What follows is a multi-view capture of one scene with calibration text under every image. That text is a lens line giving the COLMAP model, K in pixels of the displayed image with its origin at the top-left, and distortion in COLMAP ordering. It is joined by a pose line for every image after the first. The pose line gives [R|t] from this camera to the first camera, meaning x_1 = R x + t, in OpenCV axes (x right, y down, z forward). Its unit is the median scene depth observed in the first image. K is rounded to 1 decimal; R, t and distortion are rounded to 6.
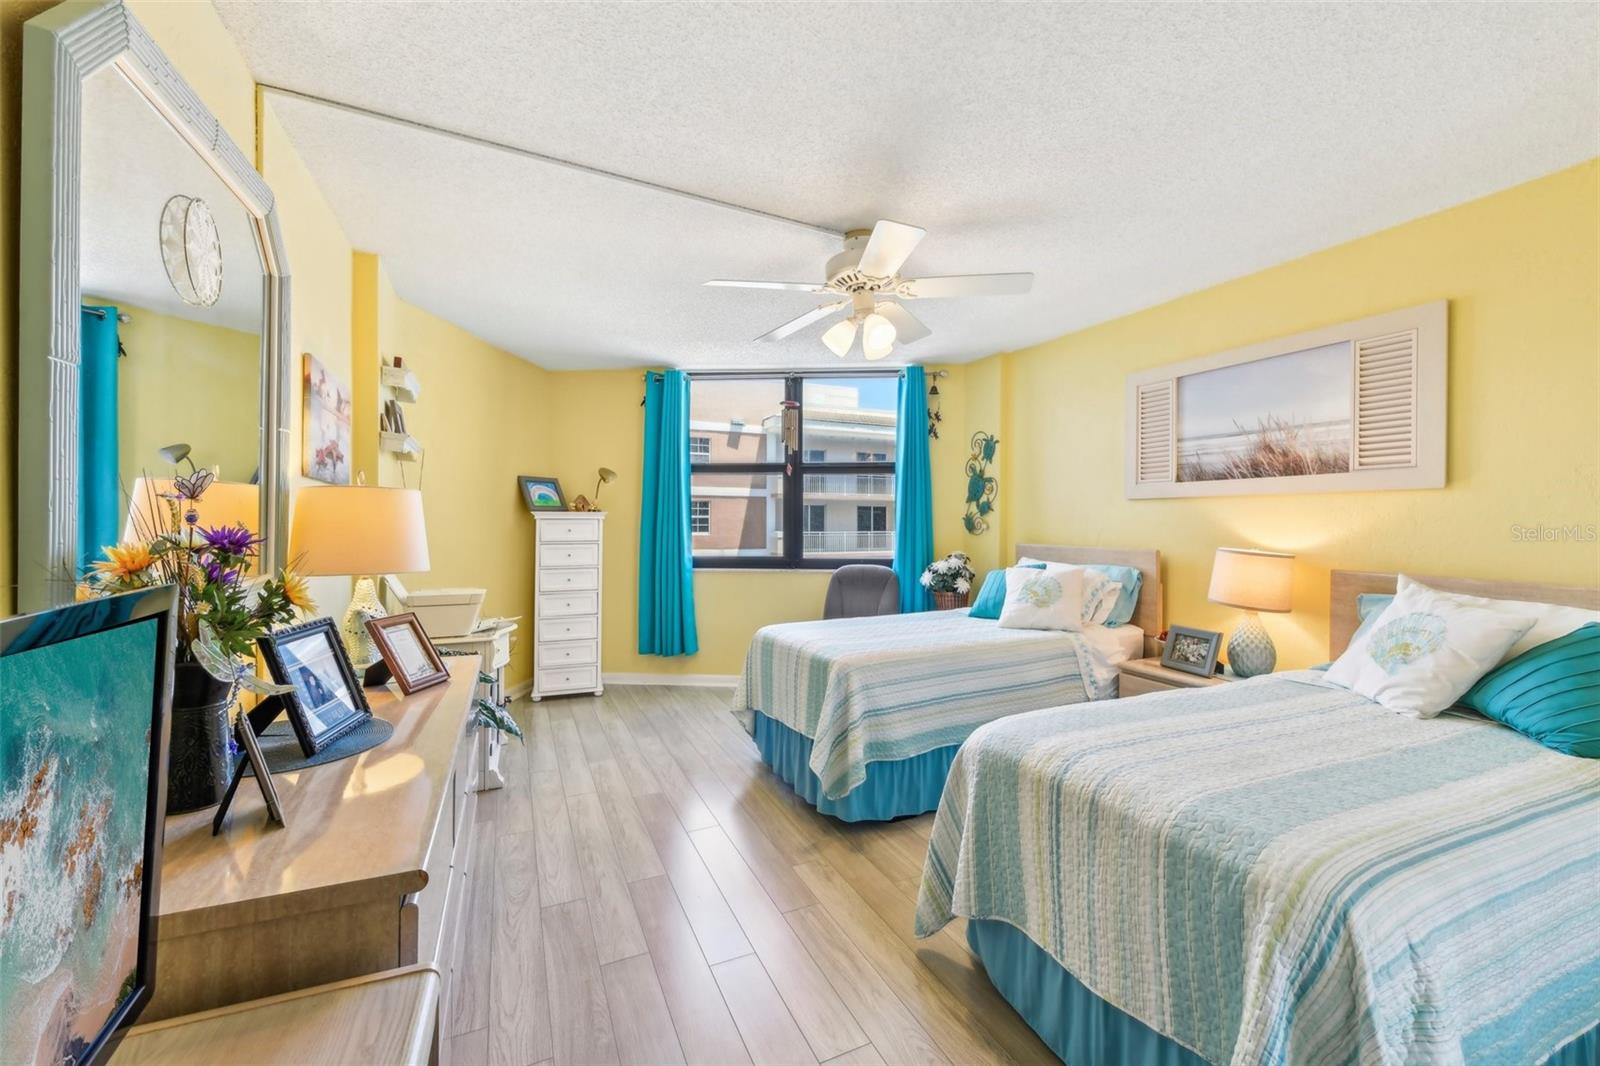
lens RADIAL K [[644.8, 0, 809.3], [0, 644.8, 523.6], [0, 0, 1]] dist [-0.001861, -0.001474]
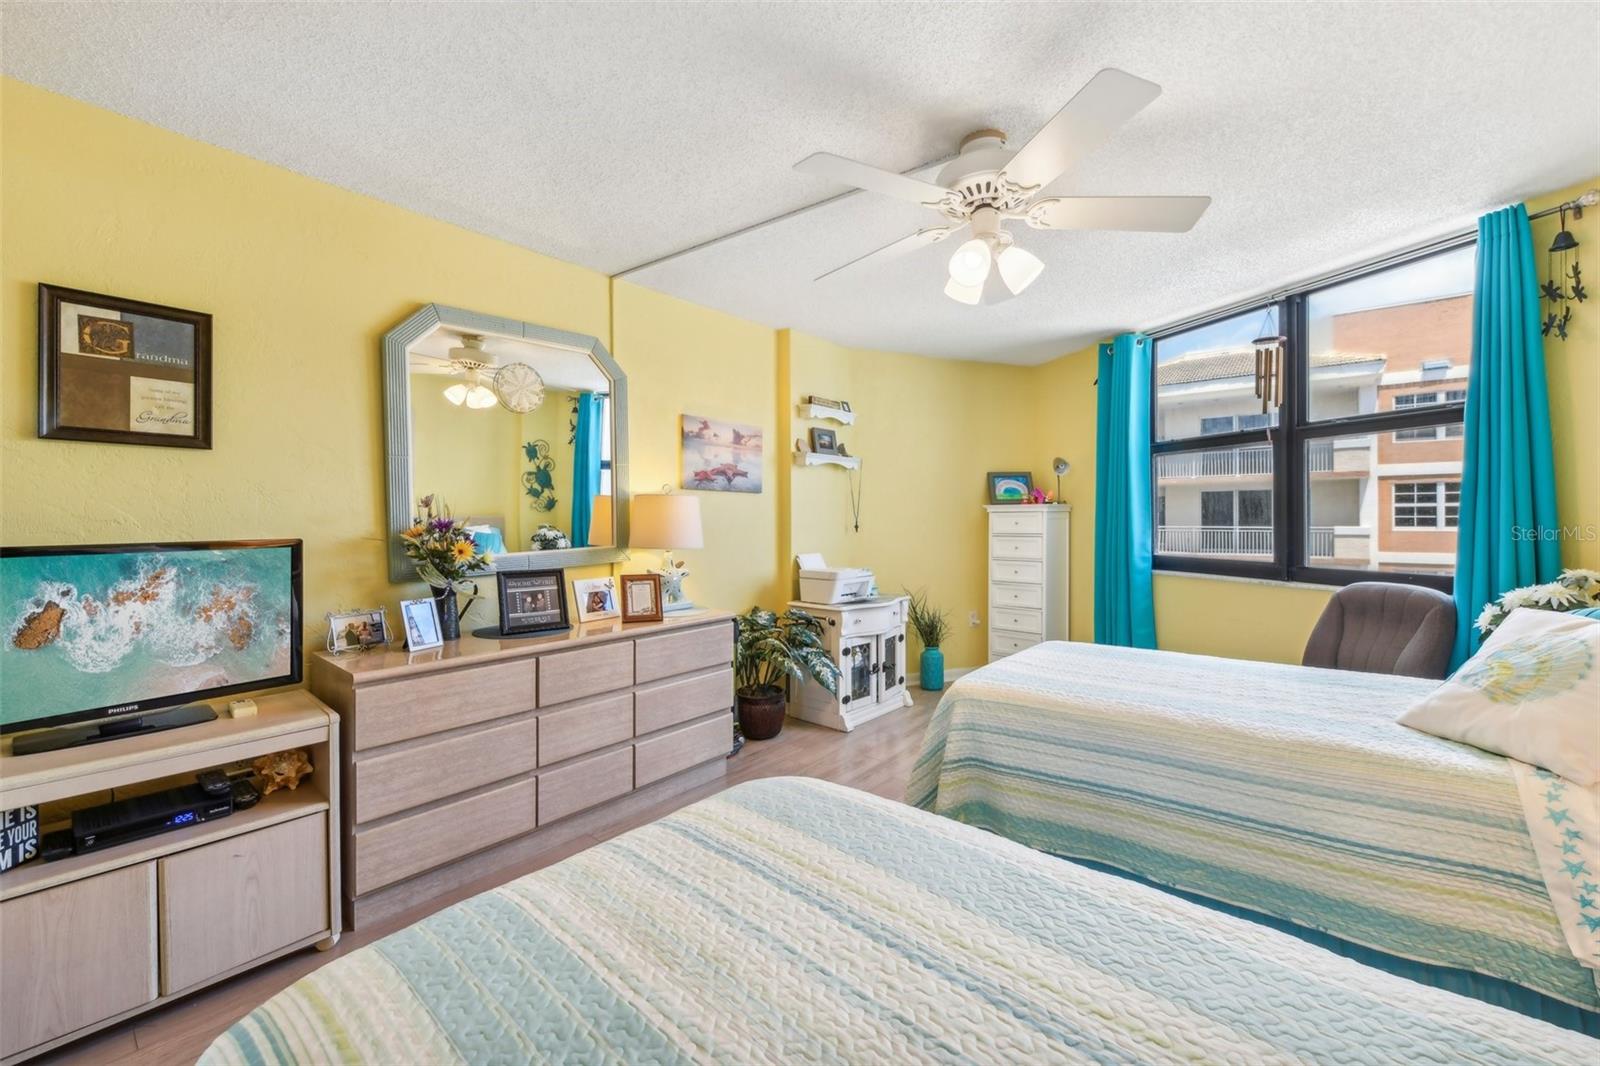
lens RADIAL K [[644.8, 0, 826.9], [0, 644.8, 518.1], [0, 0, 1]] dist [-0.001861, -0.001474]
pose [[0.426735, -0.003926, -0.904368, 0.378380], [0.005950, 0.999981, -0.001533, 0.001979], [0.904357, -0.004727, 0.426751, 0.272318]]
